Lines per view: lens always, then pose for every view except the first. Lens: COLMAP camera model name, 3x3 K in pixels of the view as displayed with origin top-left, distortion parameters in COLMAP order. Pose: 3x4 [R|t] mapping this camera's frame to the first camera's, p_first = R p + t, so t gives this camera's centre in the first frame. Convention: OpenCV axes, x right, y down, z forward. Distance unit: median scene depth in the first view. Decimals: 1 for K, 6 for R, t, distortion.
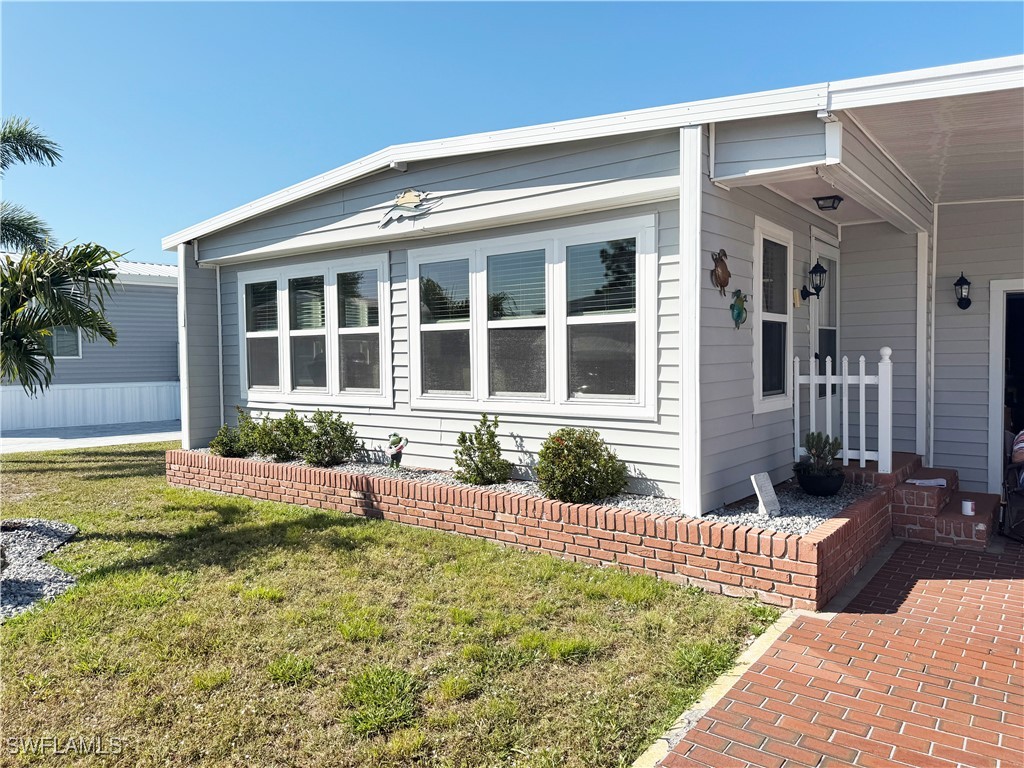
lens RADIAL K [[720.0, 0, 515.6], [0, 720.0, 385.8], [0, 0, 1]] dist [0.043444, -0.057505]
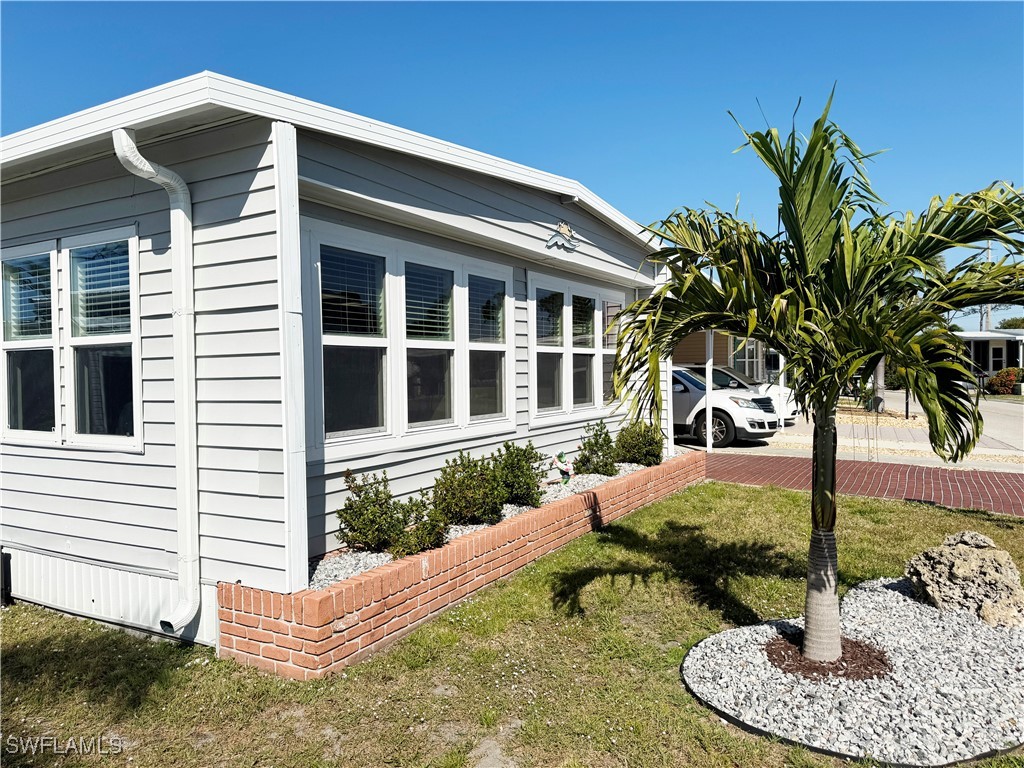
lens RADIAL K [[720.0, 0, 518.7], [0, 720.0, 380.8], [0, 0, 1]] dist [0.043444, -0.057505]
pose [[-0.134217, -0.002939, 0.990948, -1.039218], [0.056735, 0.998333, 0.010646, -0.042056], [-0.989326, 0.057650, -0.133827, 1.052747]]
